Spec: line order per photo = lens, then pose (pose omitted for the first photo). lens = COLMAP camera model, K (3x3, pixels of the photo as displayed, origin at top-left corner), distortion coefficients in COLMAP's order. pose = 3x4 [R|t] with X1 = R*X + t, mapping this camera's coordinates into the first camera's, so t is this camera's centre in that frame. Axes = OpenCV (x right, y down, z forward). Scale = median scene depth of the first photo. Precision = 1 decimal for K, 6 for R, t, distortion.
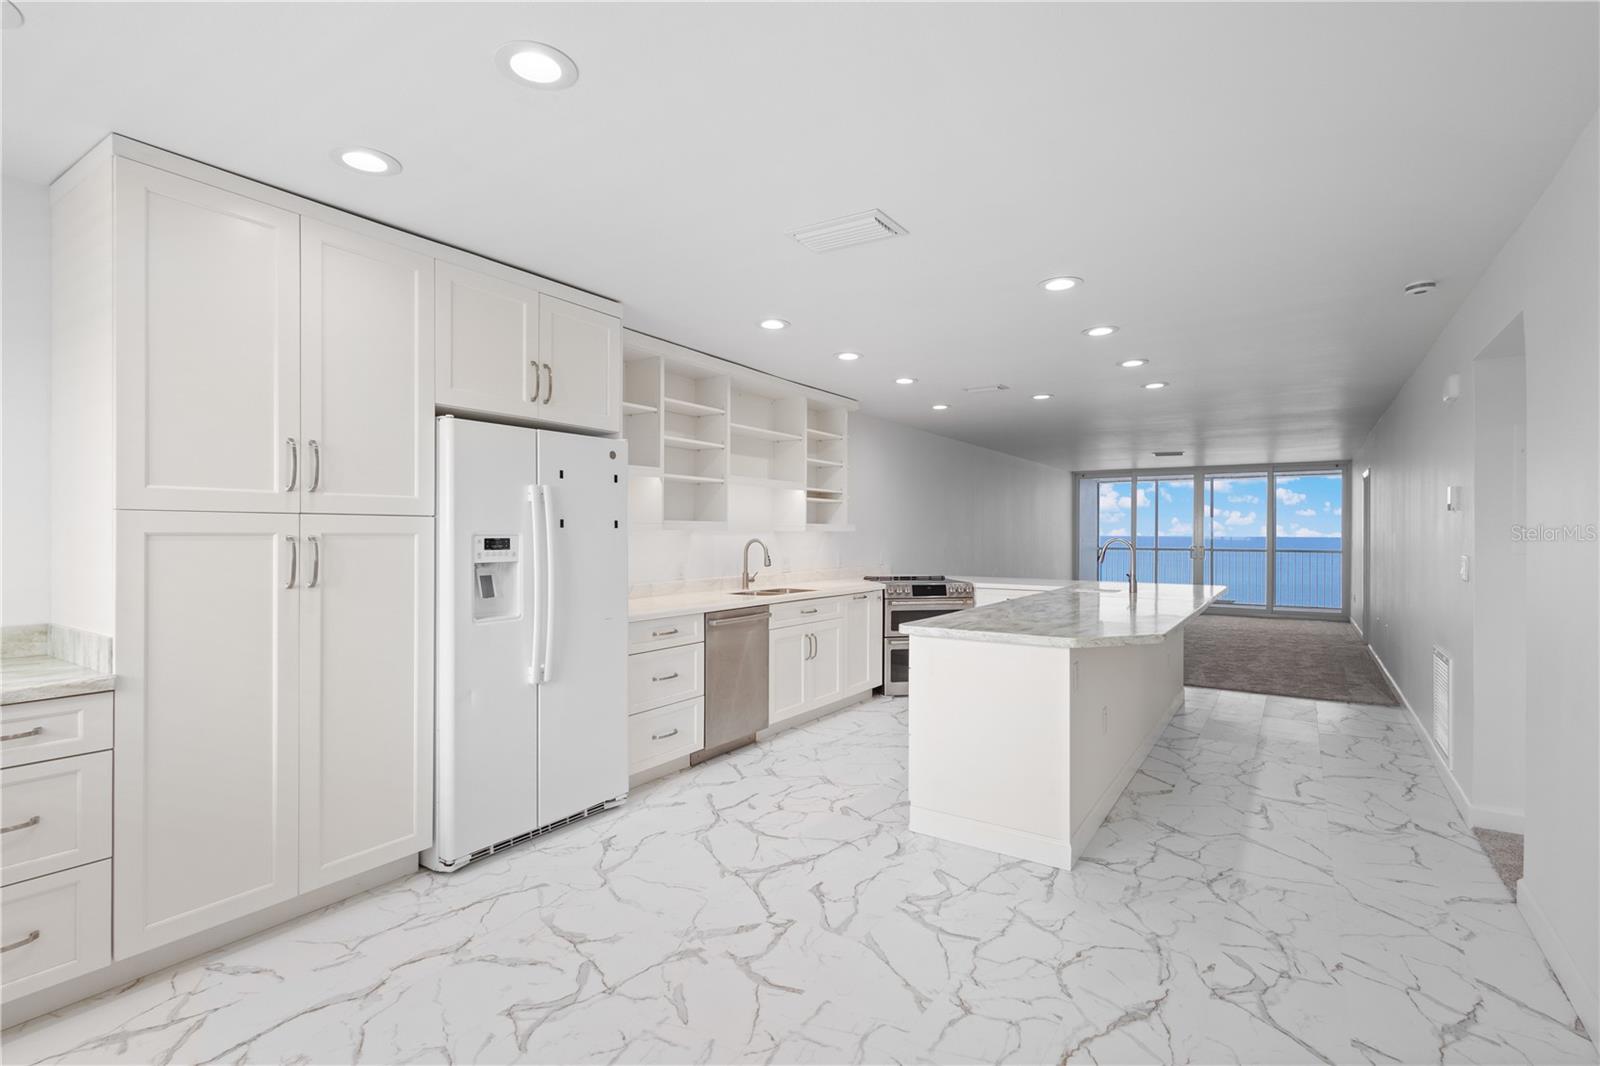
lens RADIAL K [[740.1, 0, 800.0], [0, 740.1, 533.0], [0, 0, 1]] dist [0.009914, -0.000150]
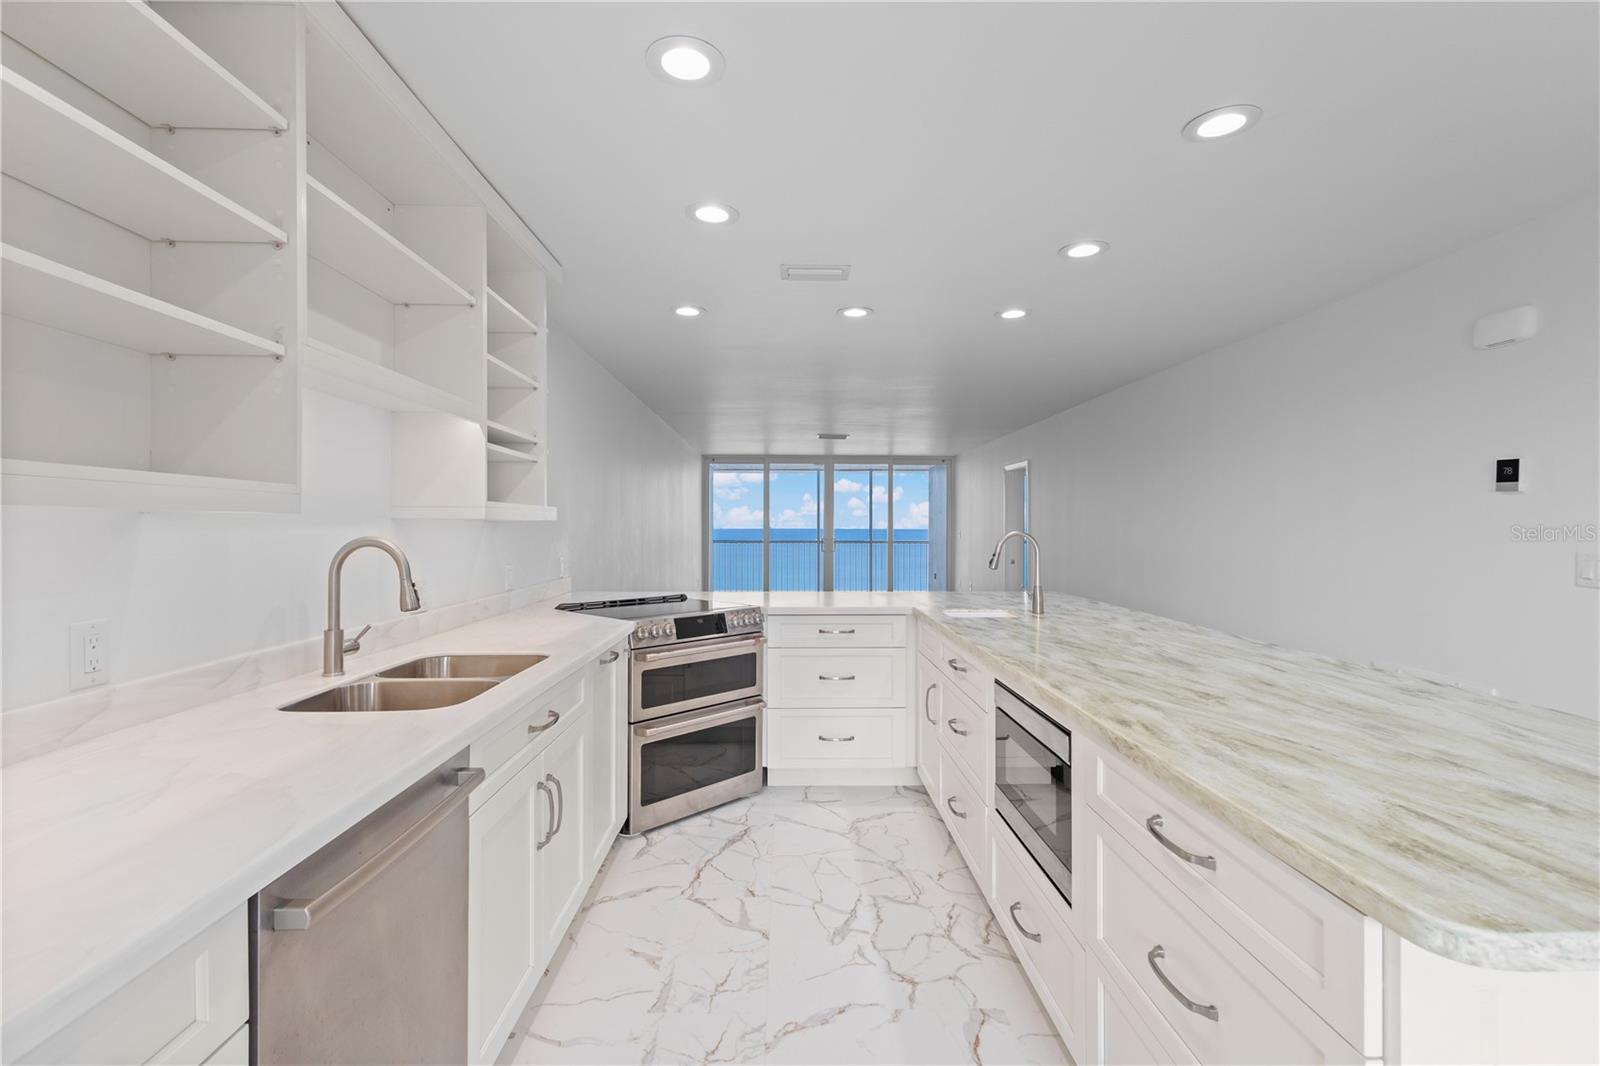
lens RADIAL K [[736.0, 0, 801.6], [0, 736.0, 524.2], [0, 0, 1]] dist [0.011781, 0.000103]
pose [[0.816784, -0.000629, 0.576944, -0.161986], [0.001461, 0.999998, -0.000978, 0.002460], [-0.576942, 0.001642, 0.816783, 0.953875]]
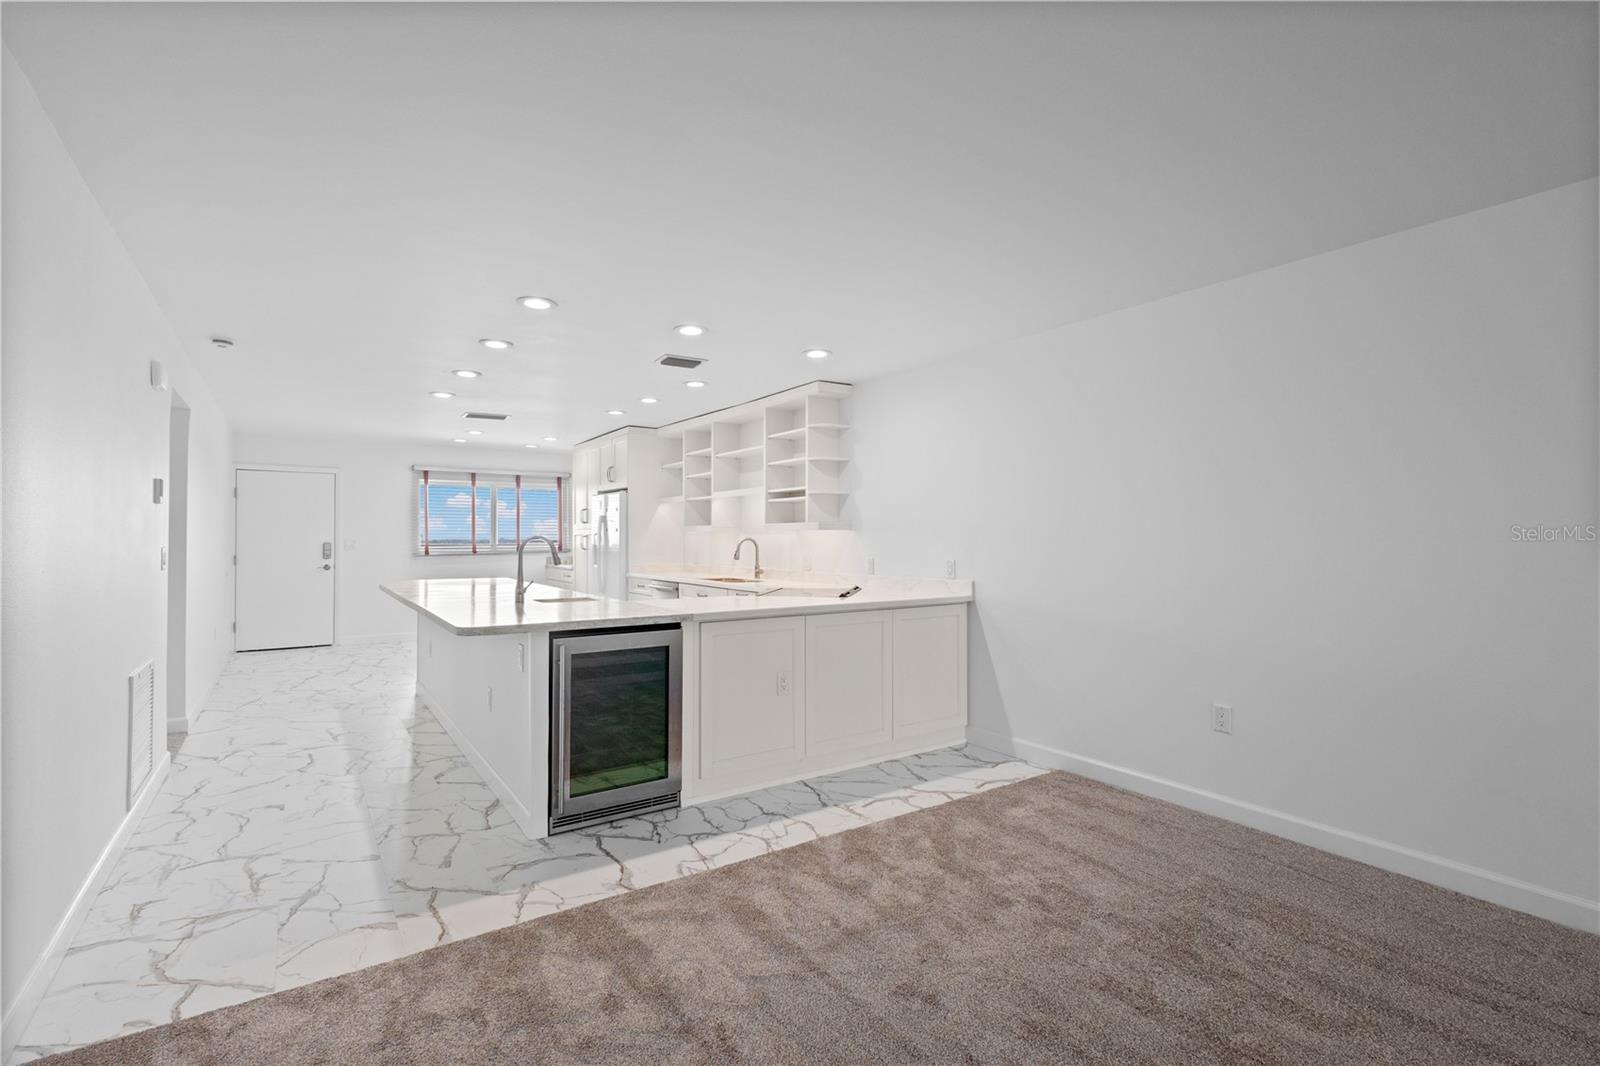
lens RADIAL K [[744.0, 0, 785.8], [0, 744.0, 531.2], [0, 0, 1]] dist [0.032805, -0.000171]
pose [[-0.392251, -0.012809, -0.919769, 1.778085], [-0.000252, 0.999905, -0.013817, 0.022954], [0.919858, -0.005188, -0.392216, 2.590917]]
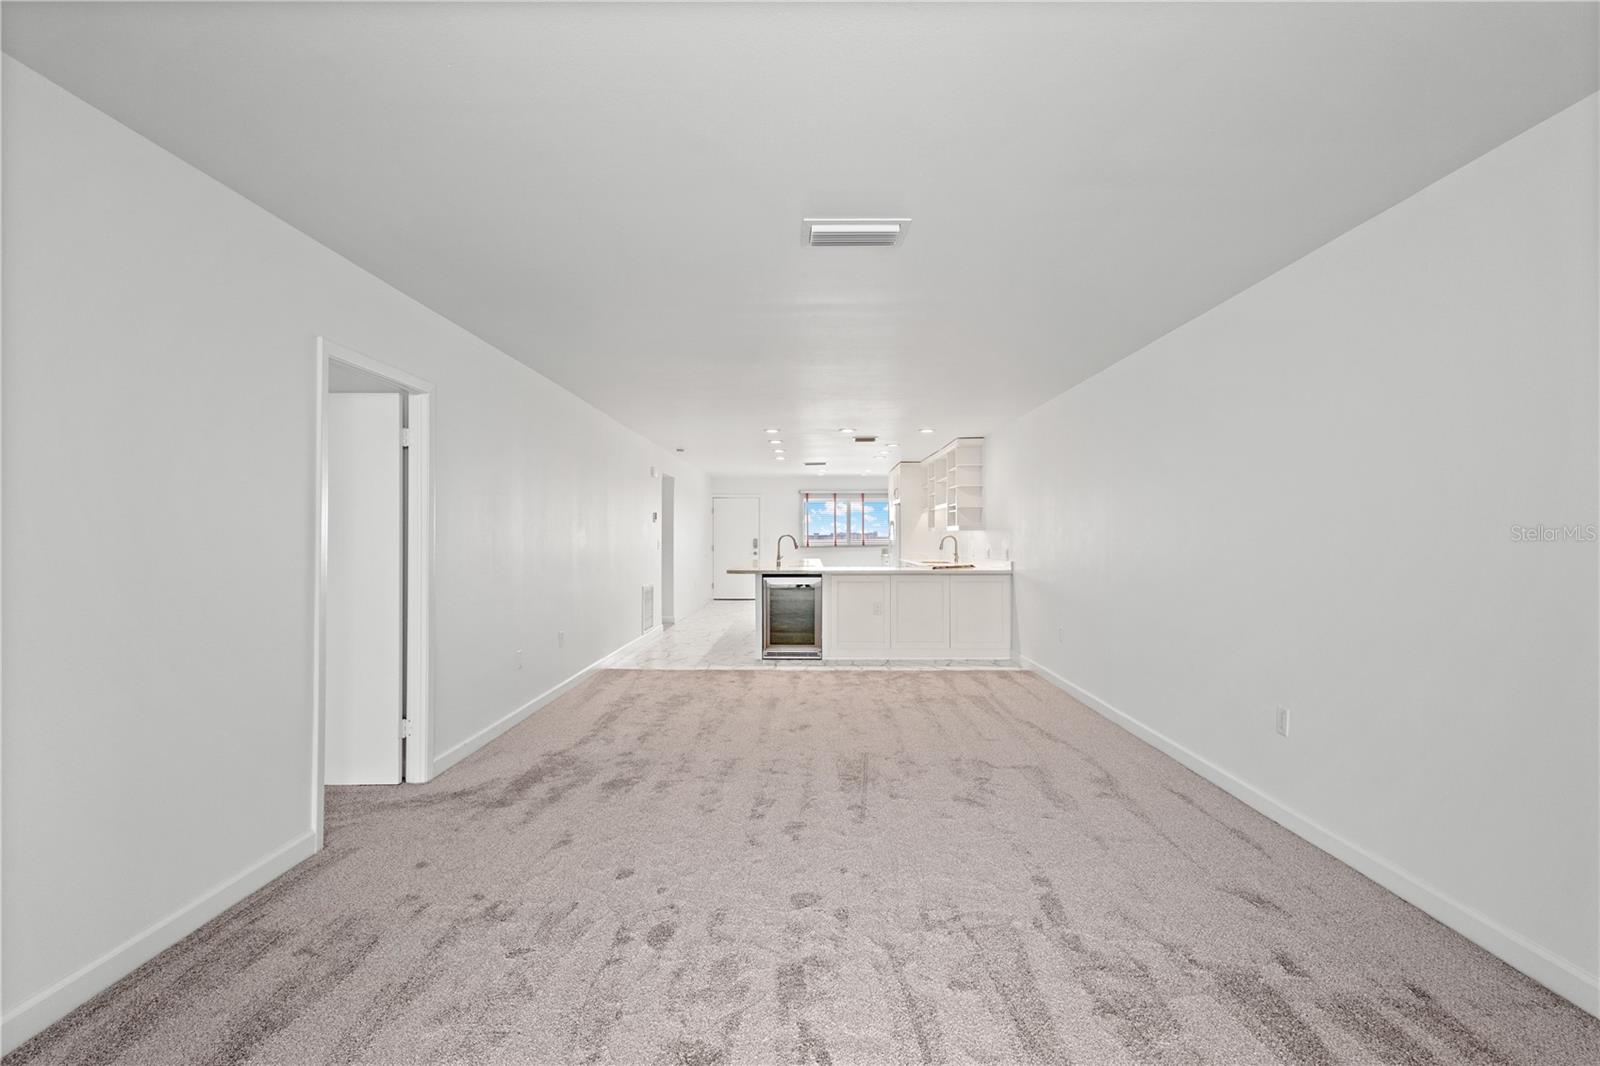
lens RADIAL K [[740.1, 0, 800.0], [0, 740.1, 533.0], [0, 0, 1]] dist [0.009914, -0.000150]
pose [[-0.837846, -0.002066, -0.545903, 2.183997], [0.001808, 0.999977, -0.006560, 0.024071], [0.545904, -0.006483, -0.837823, 3.994080]]
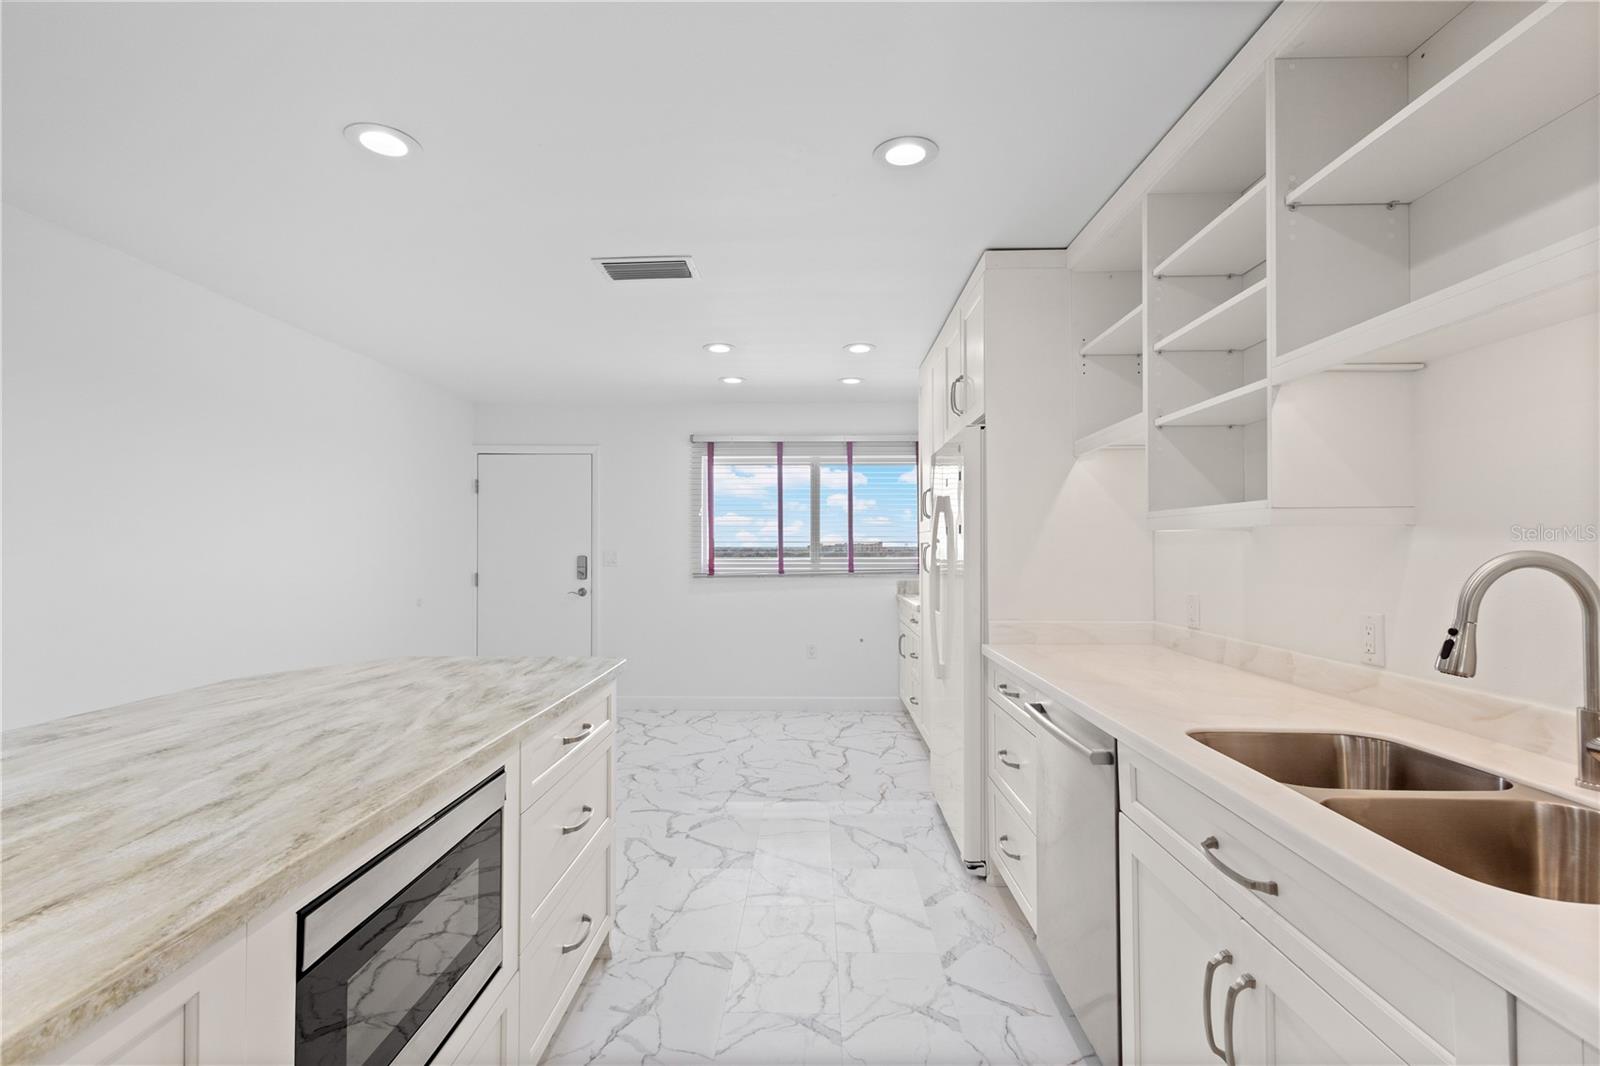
lens RADIAL K [[736.0, 0, 801.6], [0, 736.0, 524.2], [0, 0, 1]] dist [0.011781, 0.000103]
pose [[-0.840835, -0.015861, -0.541060, 0.404288], [0.001964, 0.999475, -0.032350, 0.009374], [0.541289, -0.028263, -0.840362, 1.786139]]
